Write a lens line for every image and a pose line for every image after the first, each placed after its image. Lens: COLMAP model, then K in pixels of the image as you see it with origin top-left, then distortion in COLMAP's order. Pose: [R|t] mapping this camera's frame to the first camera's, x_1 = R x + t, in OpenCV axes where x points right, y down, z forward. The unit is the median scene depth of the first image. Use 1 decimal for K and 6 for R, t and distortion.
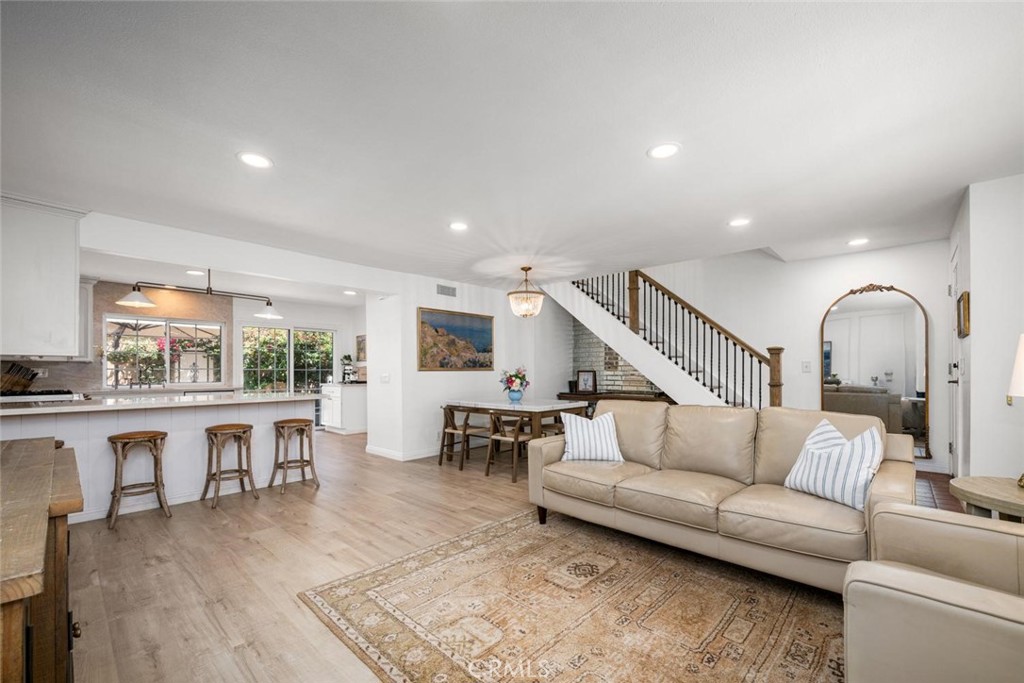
lens RADIAL K [[418.9, 0, 514.1], [0, 418.9, 366.7], [0, 0, 1]] dist [-0.000063, 0.000291]
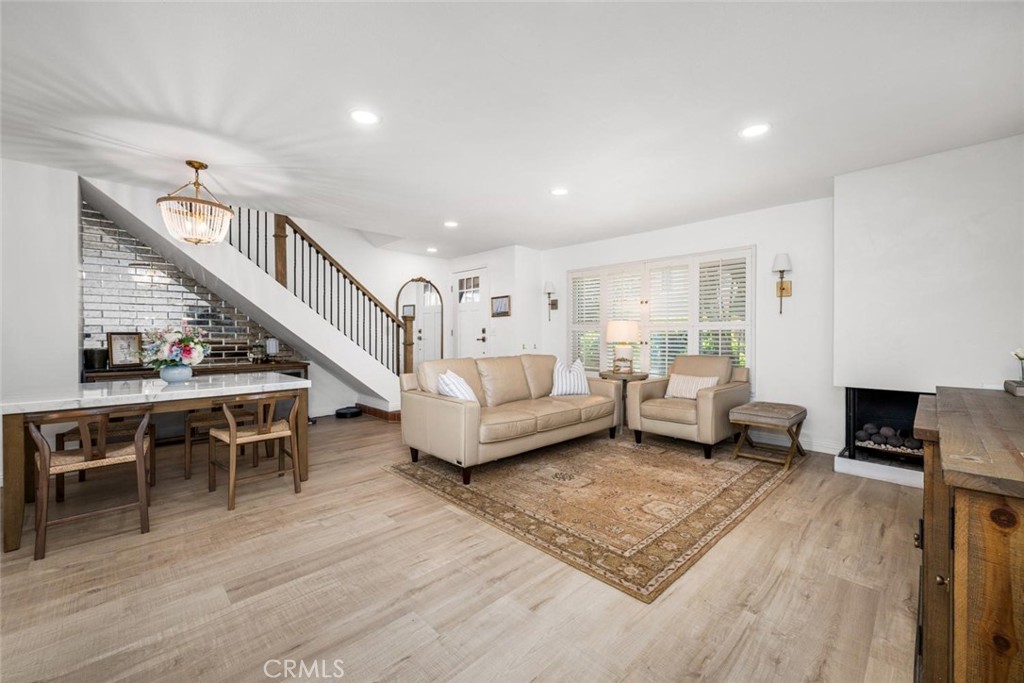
lens RADIAL K [[410.3, 0, 514.0], [0, 410.3, 334.5], [0, 0, 1]] dist [-0.001288, -0.000088]
pose [[0.049308, 0.001172, 0.998783, -0.556272], [-0.009383, 0.999956, -0.000710, 0.009539], [-0.998740, -0.009337, 0.049317, 0.513580]]
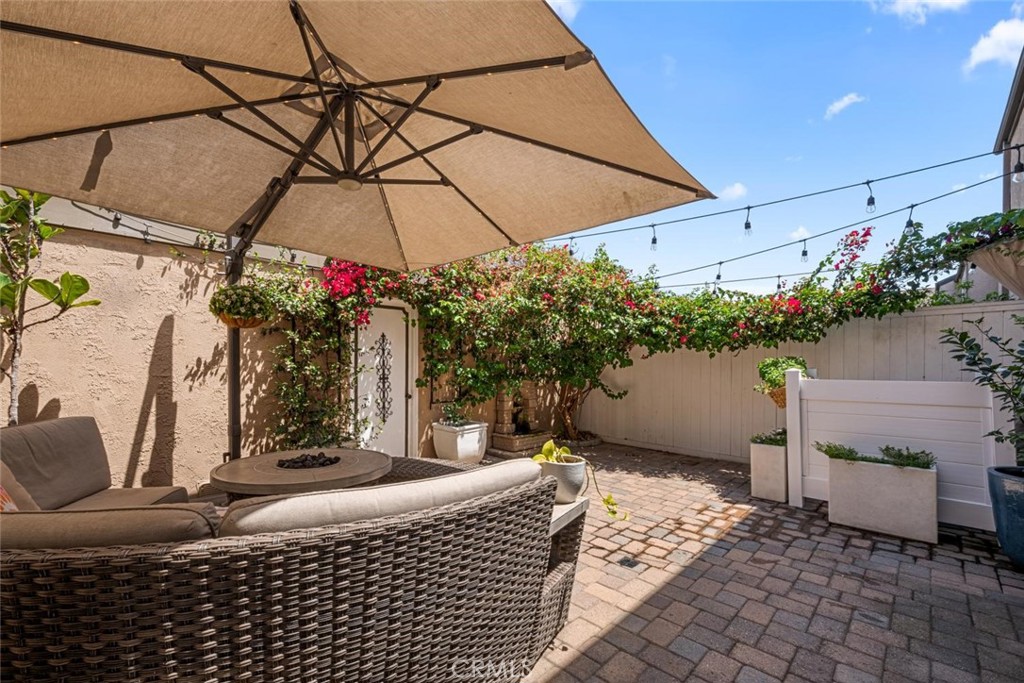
lens RADIAL K [[418.9, 0, 514.1], [0, 418.9, 366.7], [0, 0, 1]] dist [-0.000063, 0.000291]
pose [[0.999508, 0.003836, -0.031143, -1.342549], [-0.003564, 0.999955, 0.008792, 0.042854], [0.031175, -0.008676, 0.999476, 1.257677]]
